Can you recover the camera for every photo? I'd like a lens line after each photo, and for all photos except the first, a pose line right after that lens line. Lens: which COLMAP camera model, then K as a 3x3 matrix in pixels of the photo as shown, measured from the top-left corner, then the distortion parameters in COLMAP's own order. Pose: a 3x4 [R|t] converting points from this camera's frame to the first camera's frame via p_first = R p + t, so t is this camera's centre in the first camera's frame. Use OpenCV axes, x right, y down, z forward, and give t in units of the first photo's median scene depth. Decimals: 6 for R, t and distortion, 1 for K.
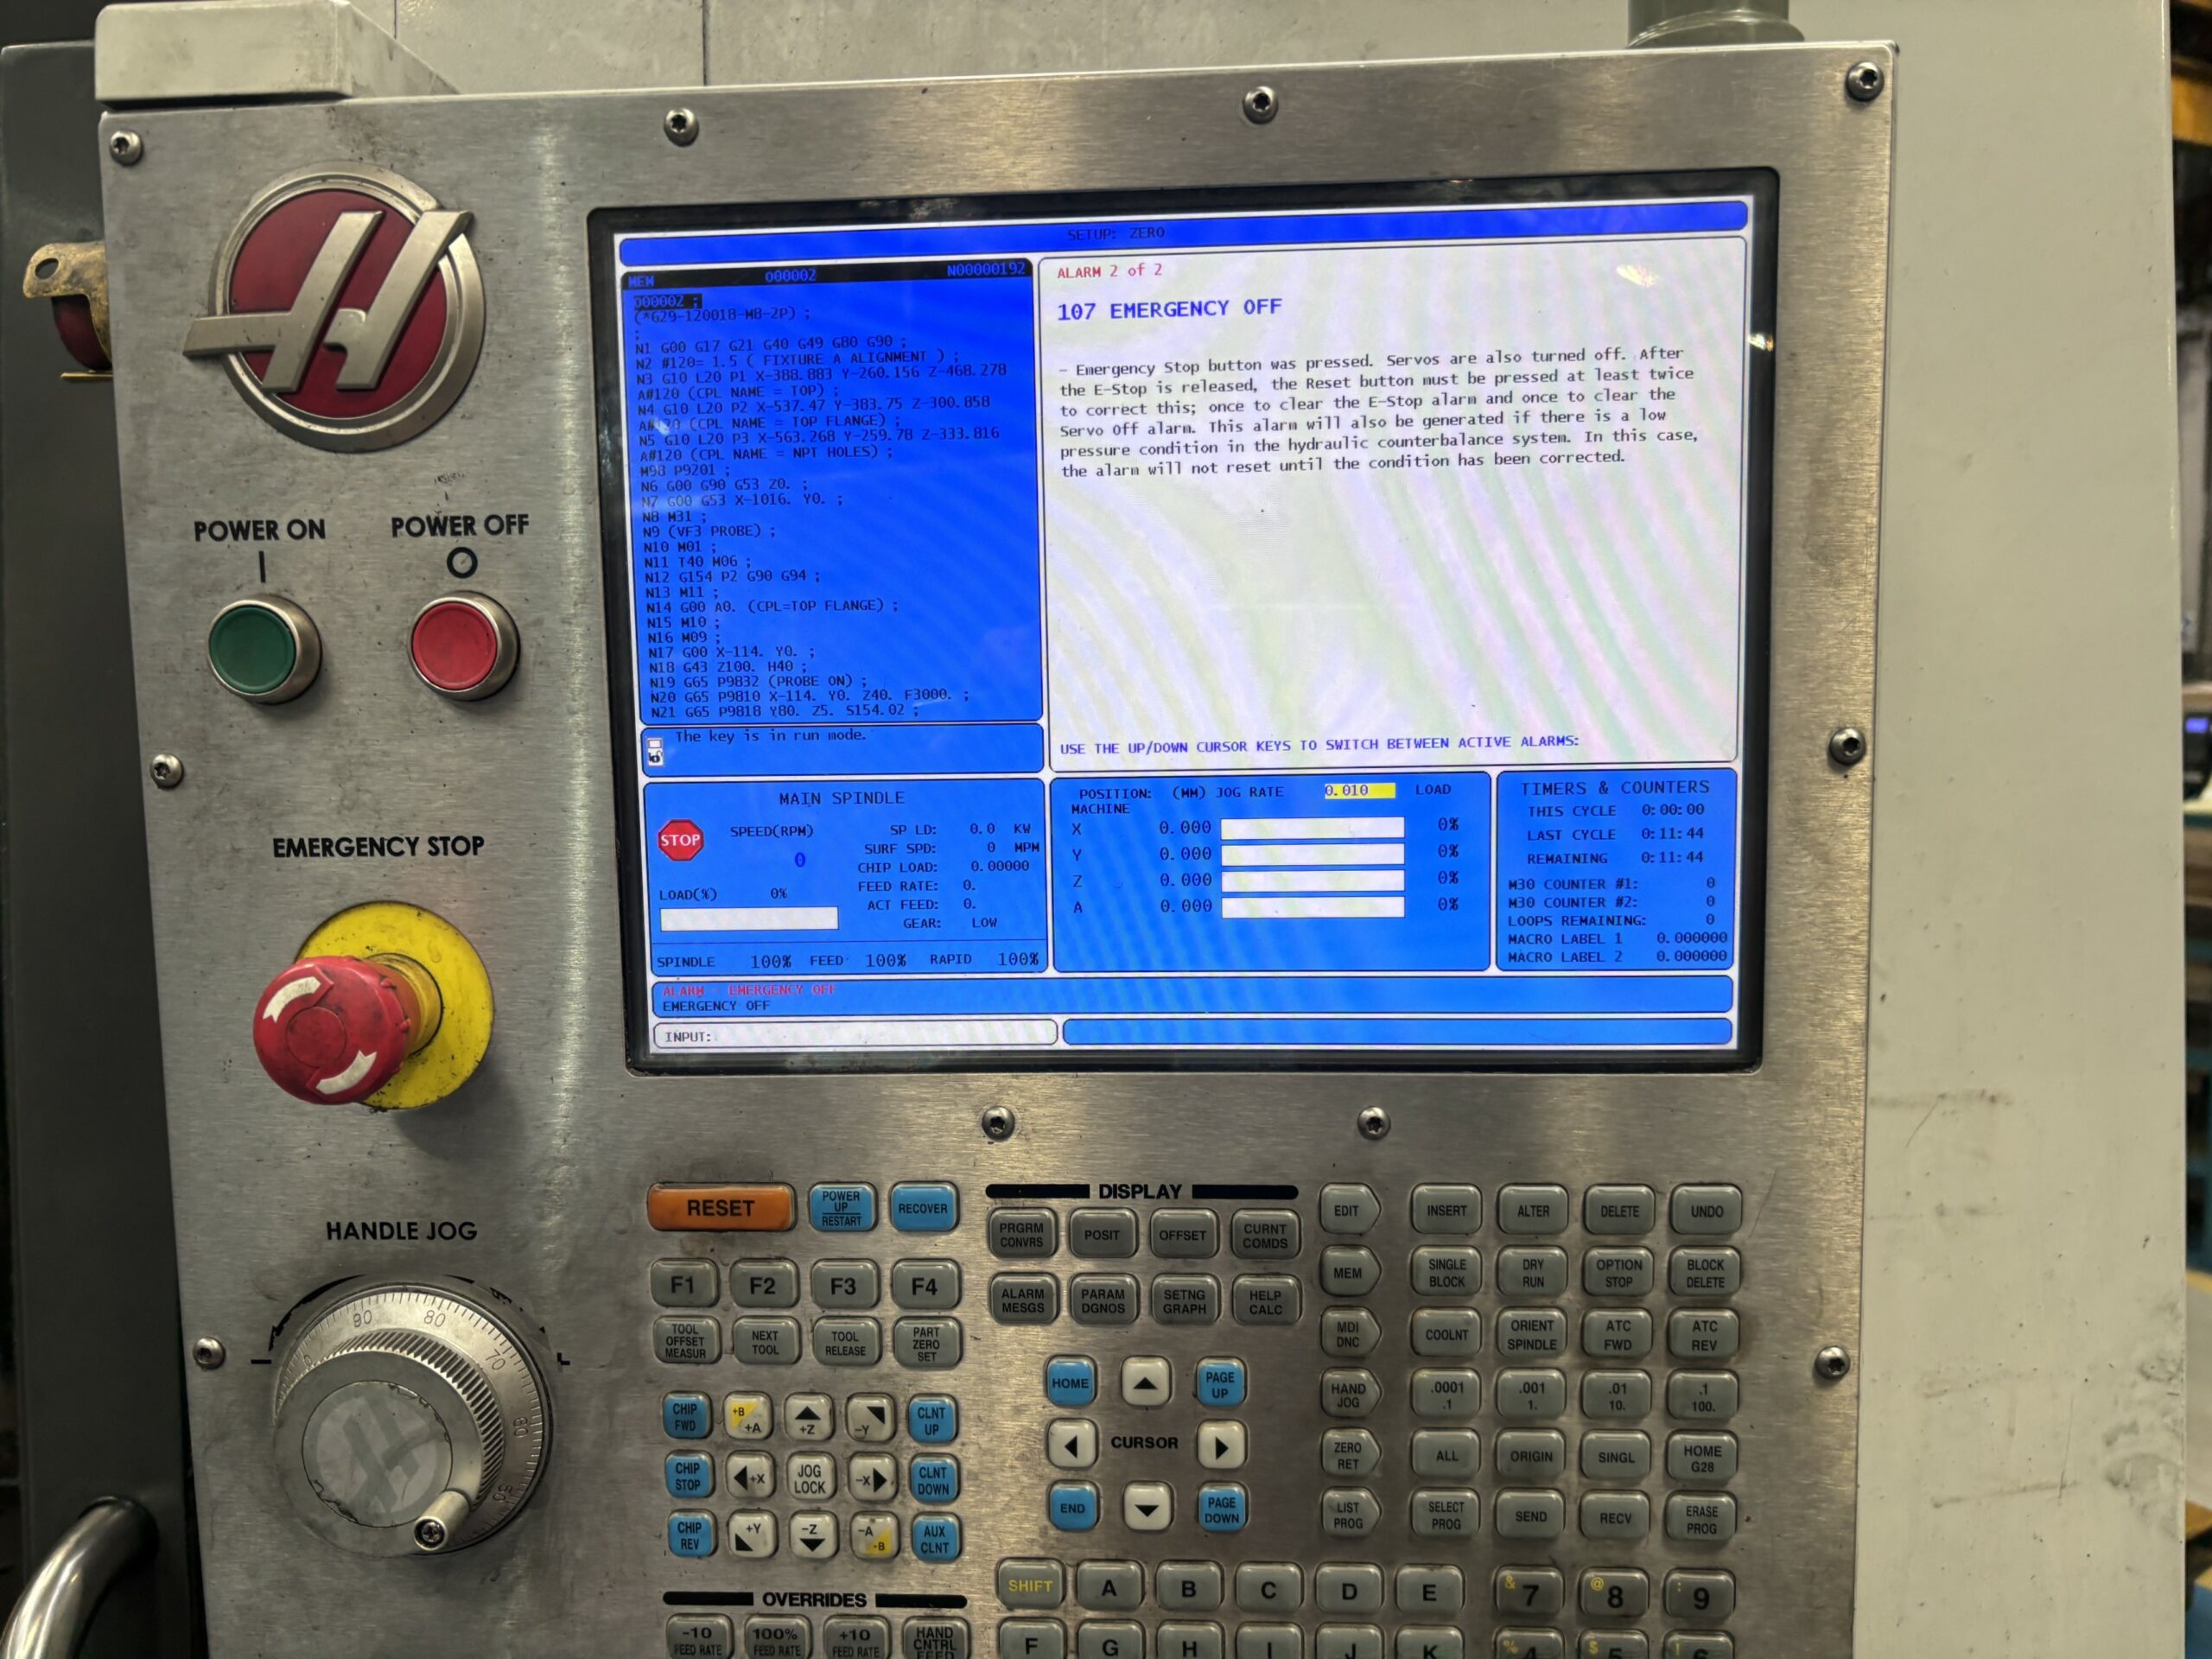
lens RADIAL K [[1681.5, 0, 1118.9], [0, 1681.5, 826.6], [0, 0, 1]] dist [0.033599, -0.051467]
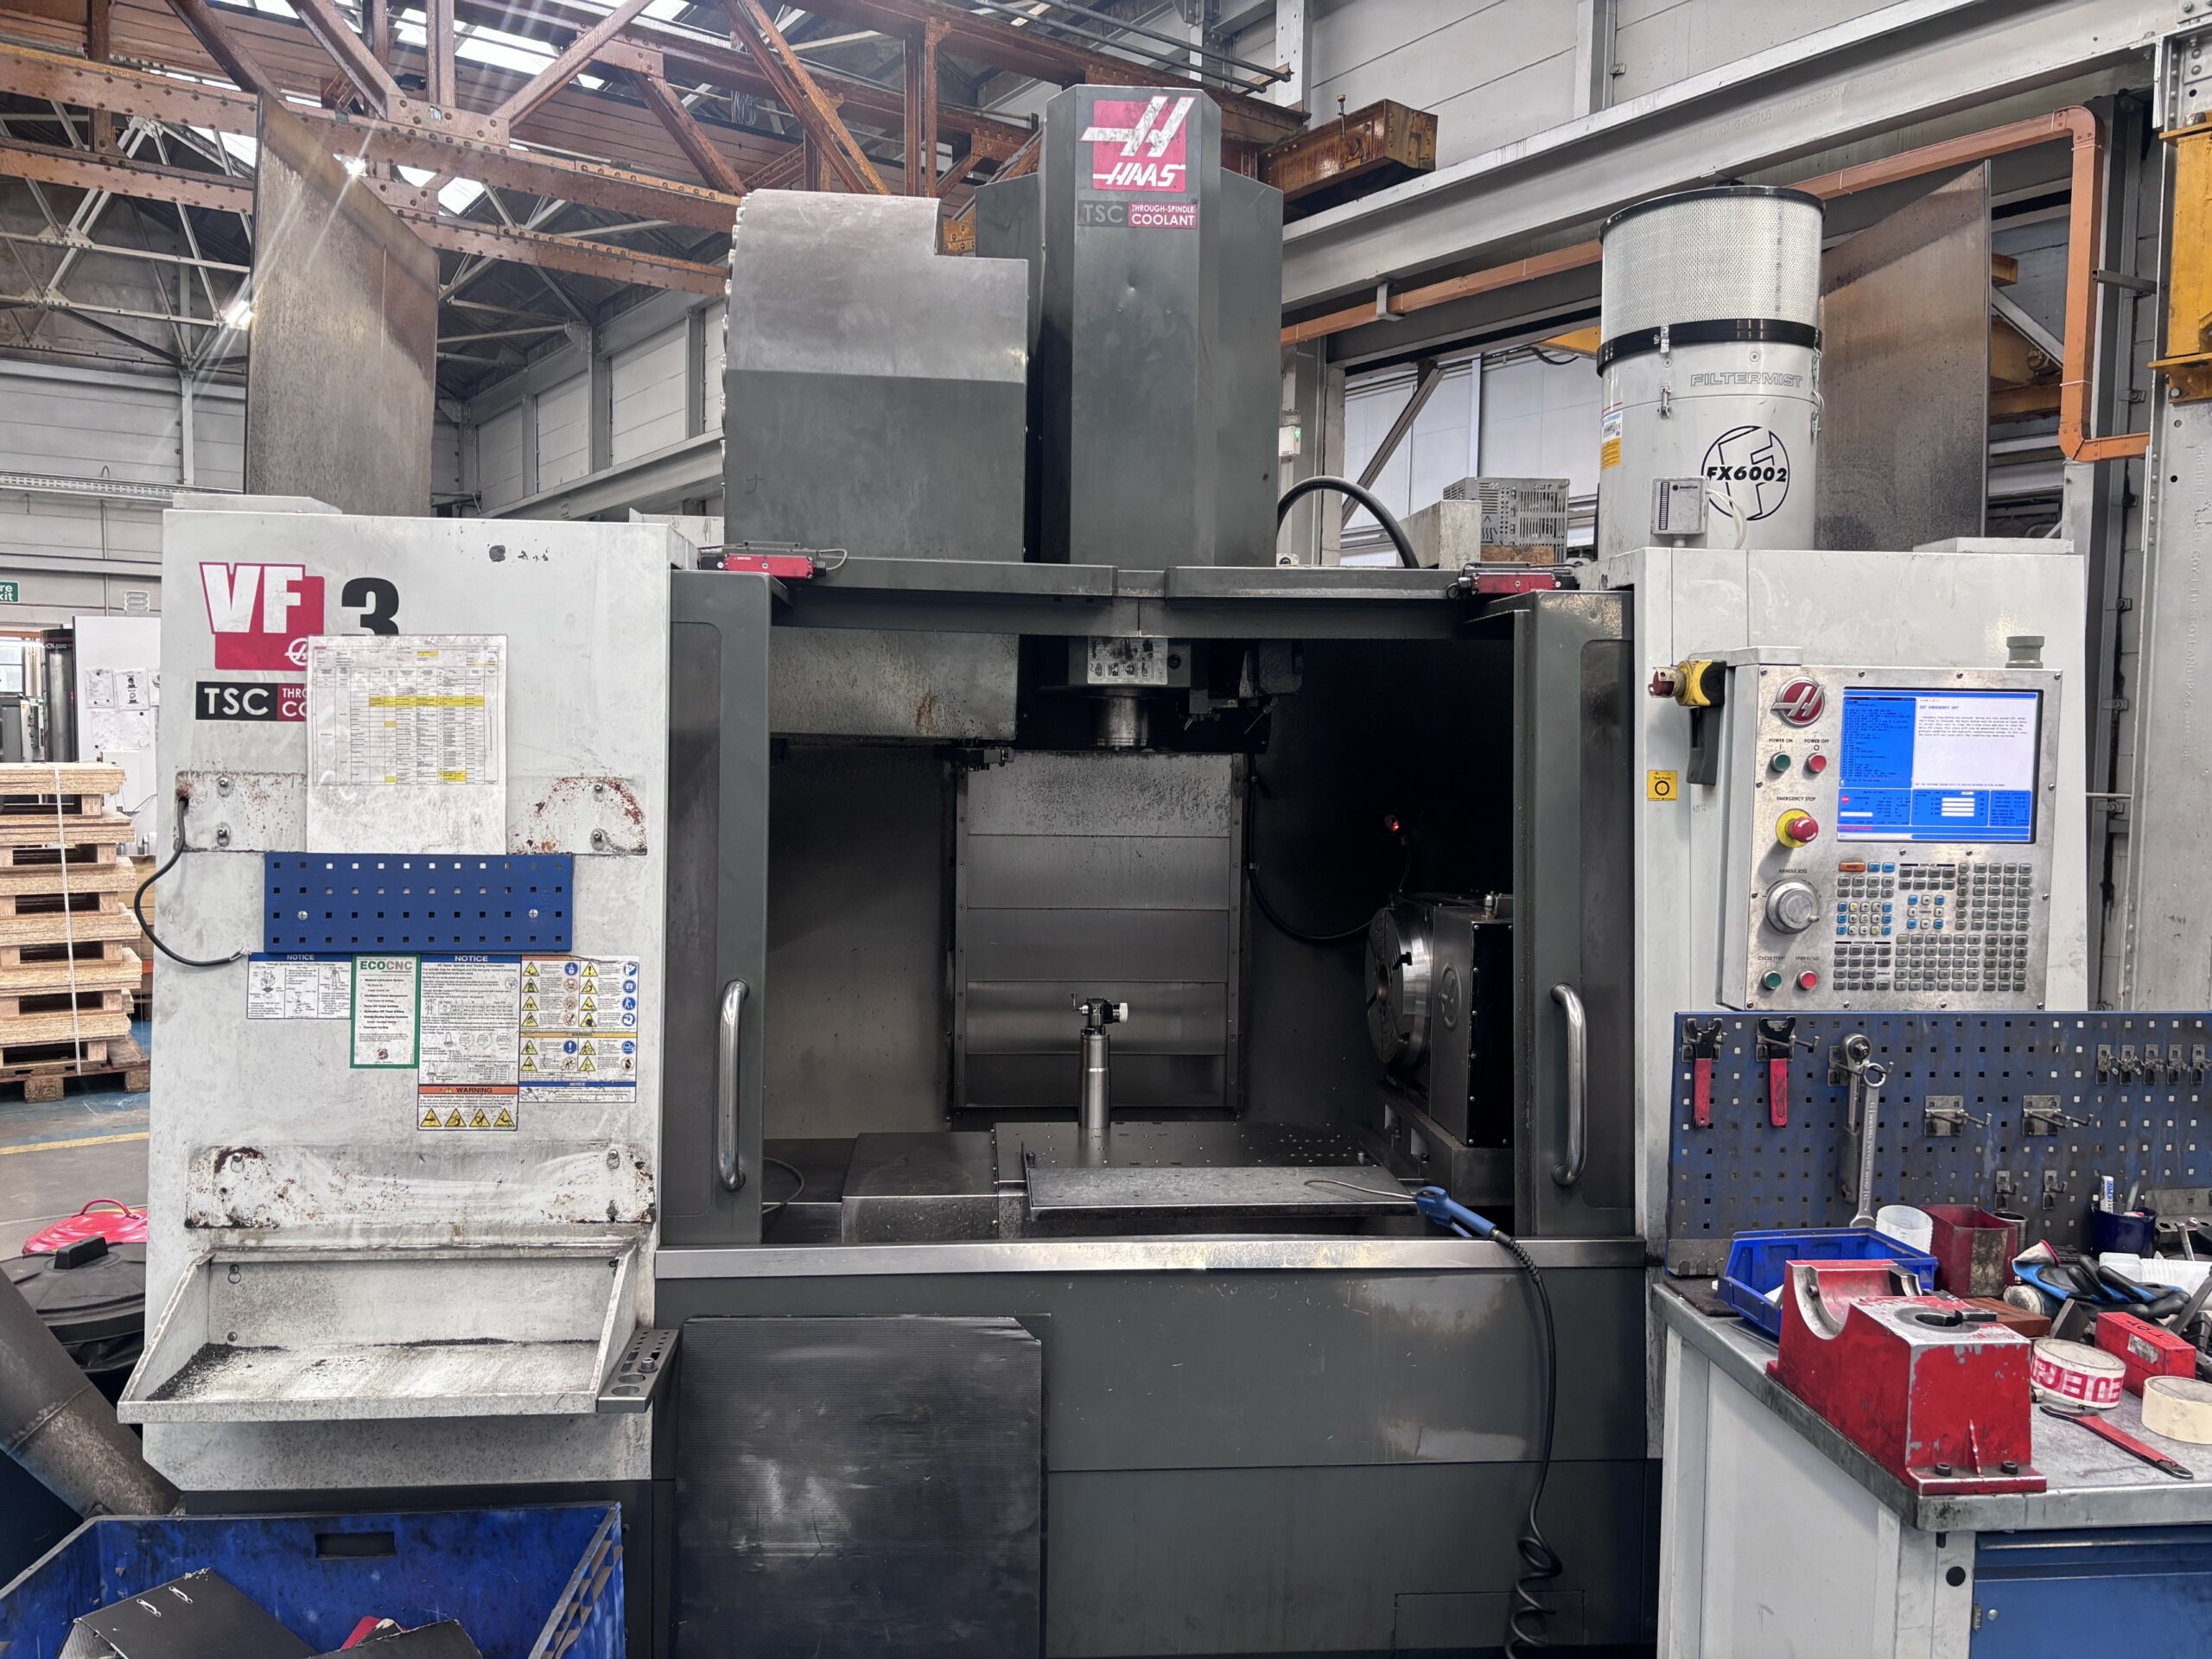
lens RADIAL K [[1681.5, 0, 1096.9], [0, 1681.5, 830.2], [0, 0, 1]] dist [0.033599, -0.051467]
pose [[0.992718, 0.026945, 0.117412, -3.308229], [-0.023447, 0.999242, -0.031070, 0.335583], [-0.118160, 0.028090, 0.992597, -4.133669]]
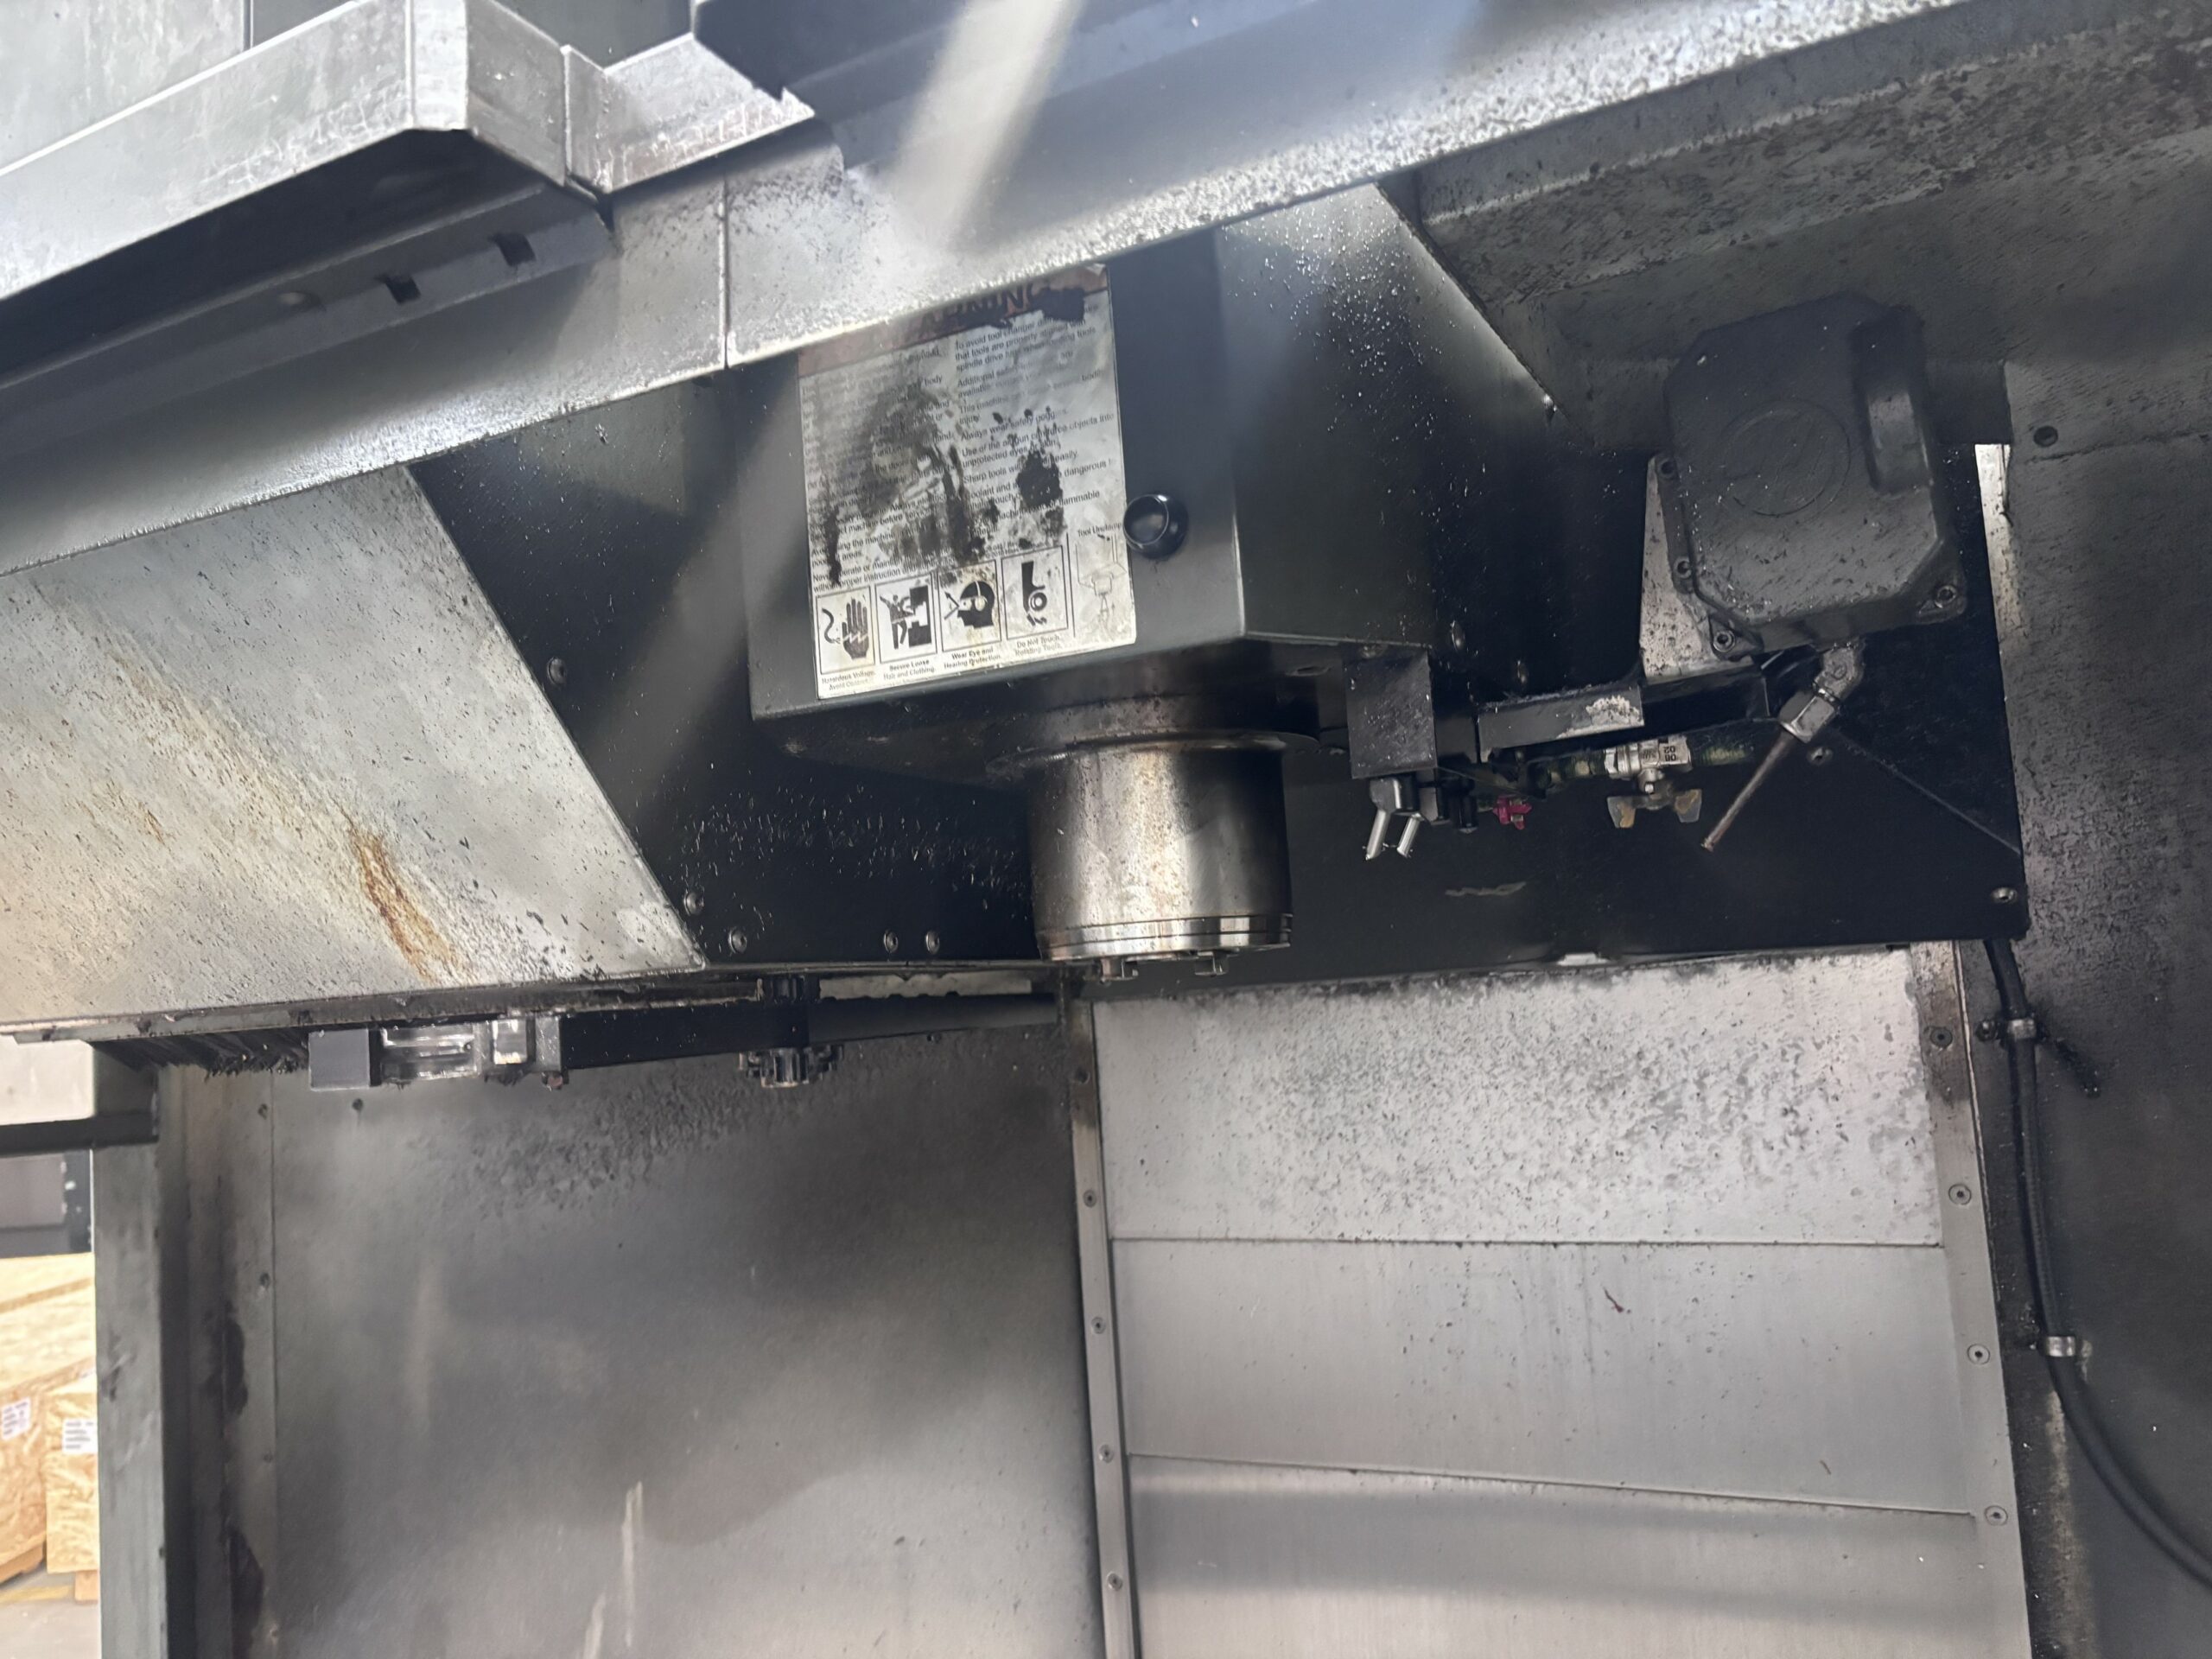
lens RADIAL K [[1681.5, 0, 1099.7], [0, 1681.5, 834.6], [0, 0, 1]] dist [0.033599, -0.051467]
pose [[0.898998, -0.084796, -0.429666, -1.612934], [0.012433, 0.985623, -0.168503, -0.098439], [0.437777, 0.146142, 0.887127, 1.590216]]
